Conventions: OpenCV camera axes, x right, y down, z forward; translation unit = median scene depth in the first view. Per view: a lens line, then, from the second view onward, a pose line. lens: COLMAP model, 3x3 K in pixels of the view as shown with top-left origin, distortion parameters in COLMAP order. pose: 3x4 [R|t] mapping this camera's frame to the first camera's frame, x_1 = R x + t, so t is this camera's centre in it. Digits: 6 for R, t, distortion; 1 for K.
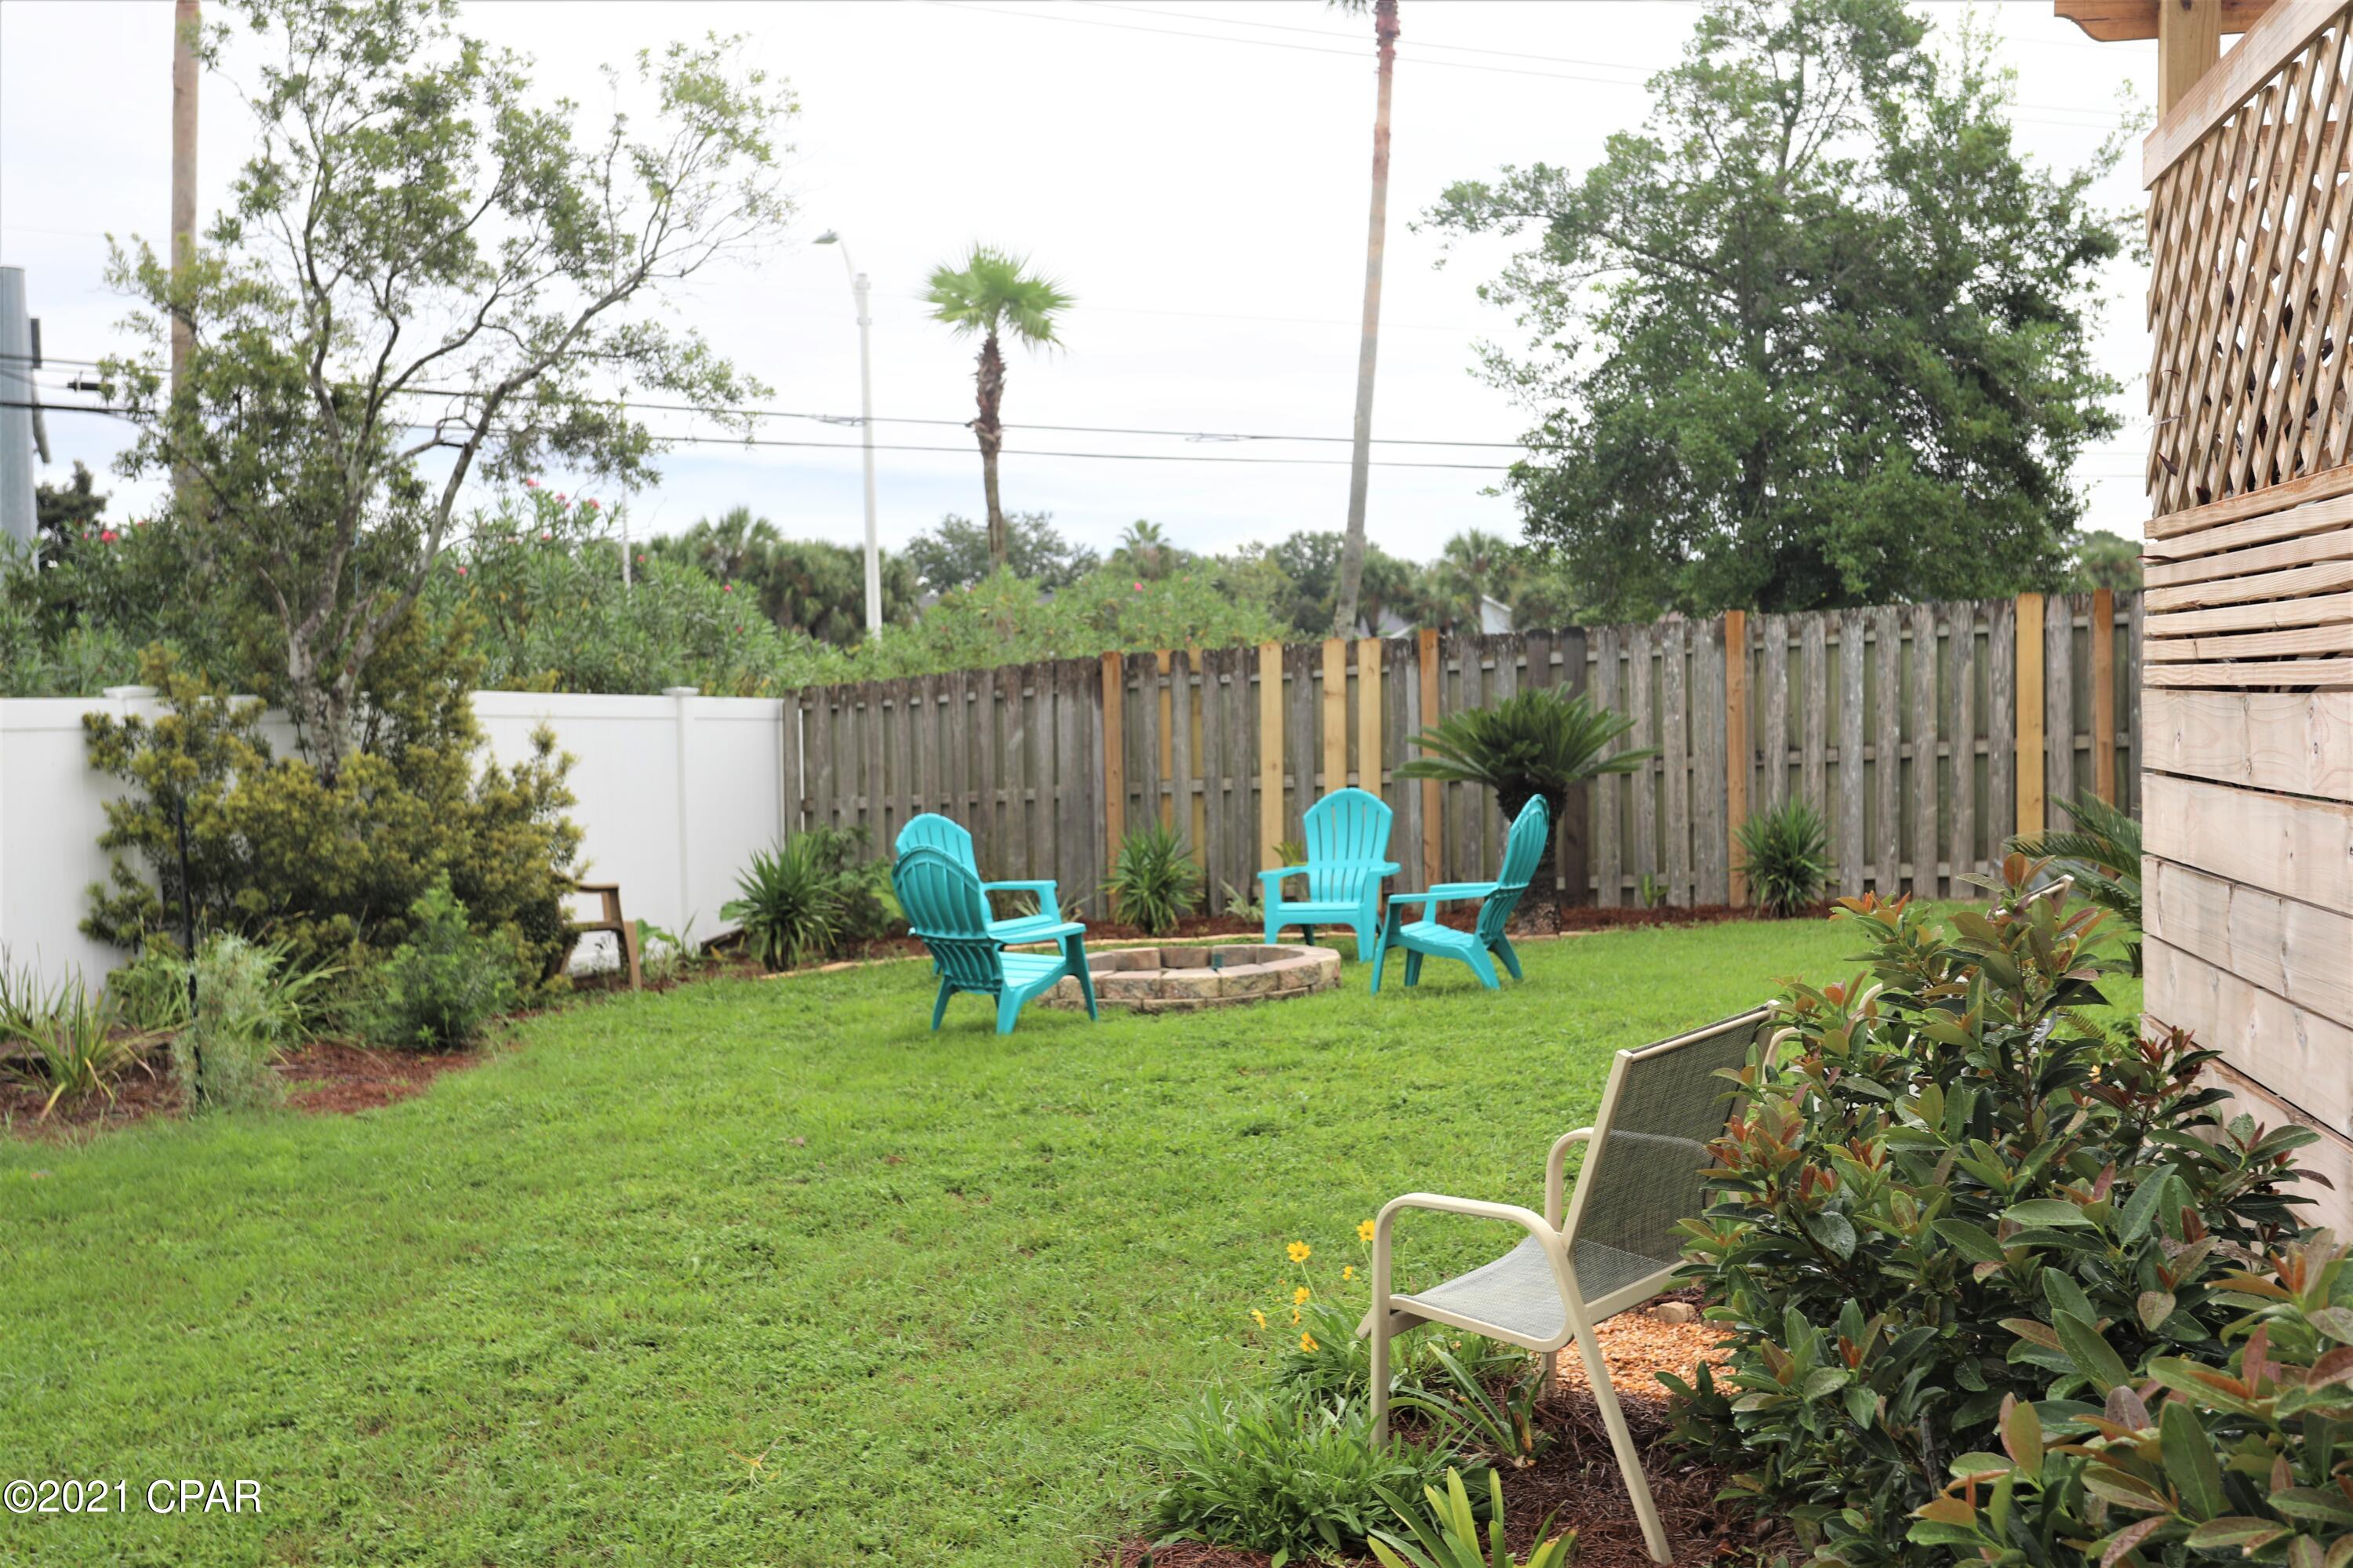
lens RADIAL K [[2617.1, 0, 1159.7], [0, 2617.1, 801.7], [0, 0, 1]] dist [0.029544, 0.000000]
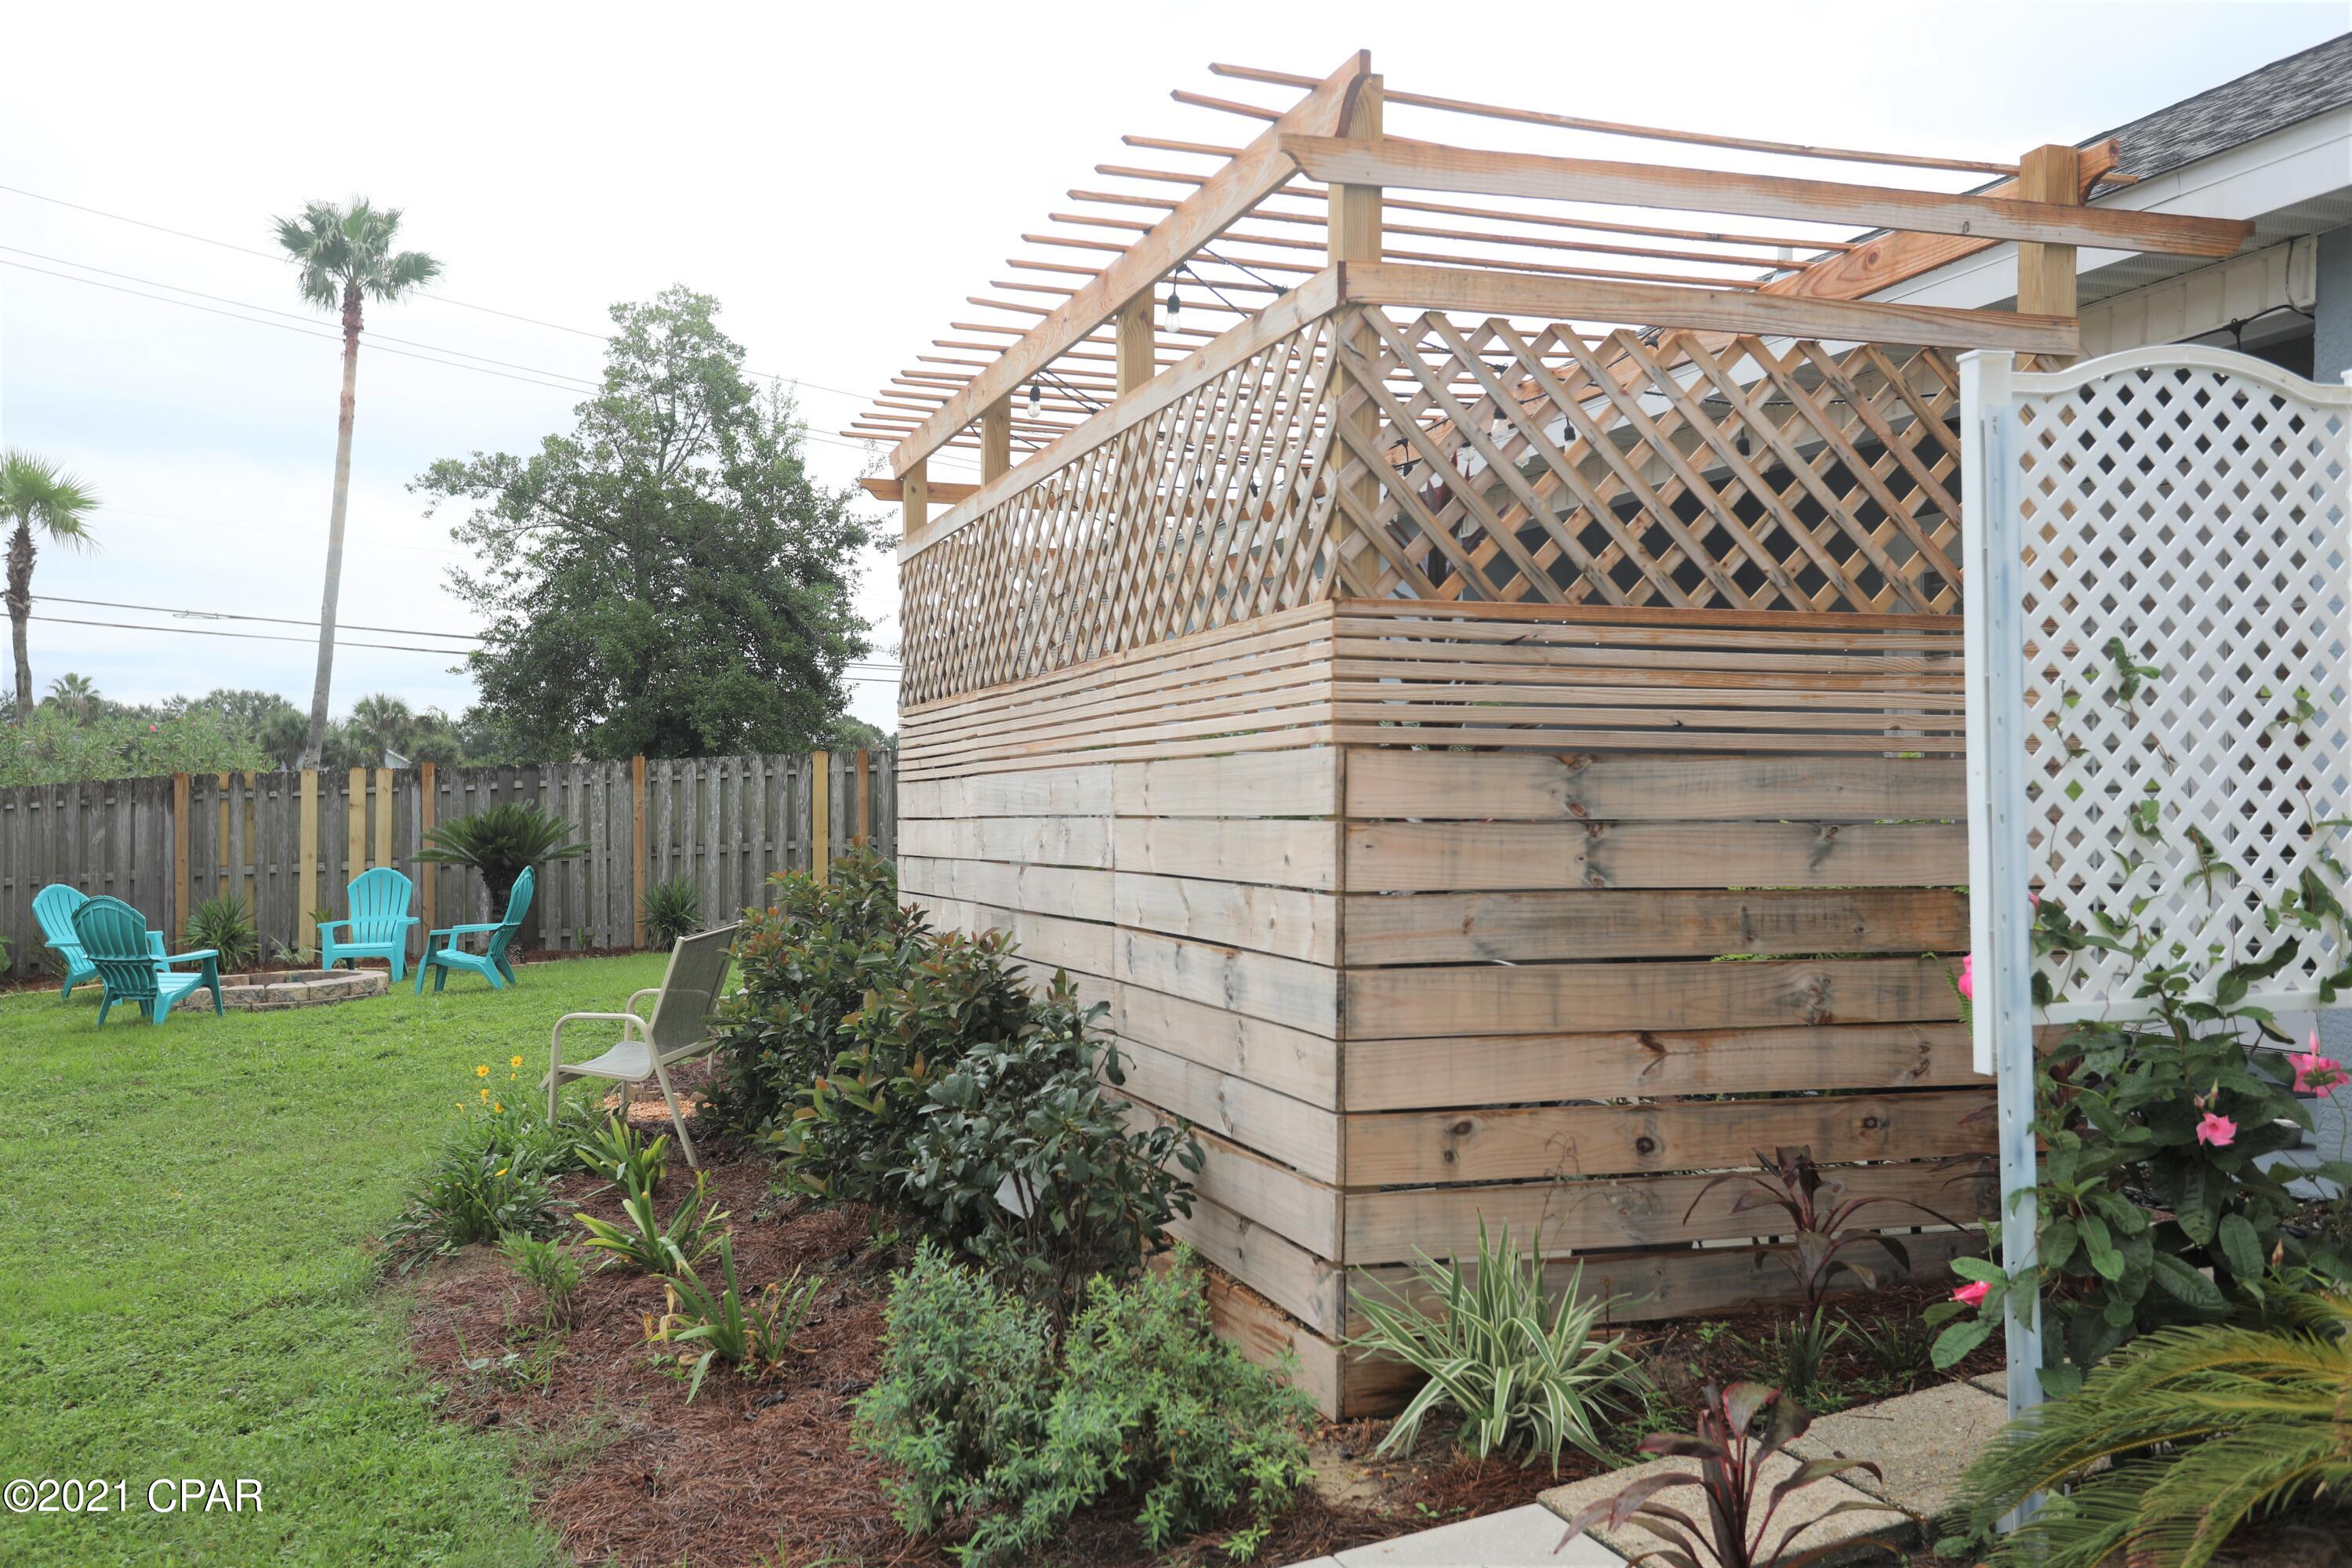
lens RADIAL K [[1993.2, 0, 1161.3], [0, 1993.2, 806.9], [0, 0, 1]] dist [-0.005133, 0.019837]
pose [[0.877580, 0.017920, 0.479095, -0.066434], [0.007621, 0.998654, -0.051312, 0.018053], [-0.479369, 0.048682, 0.876262, -0.163506]]
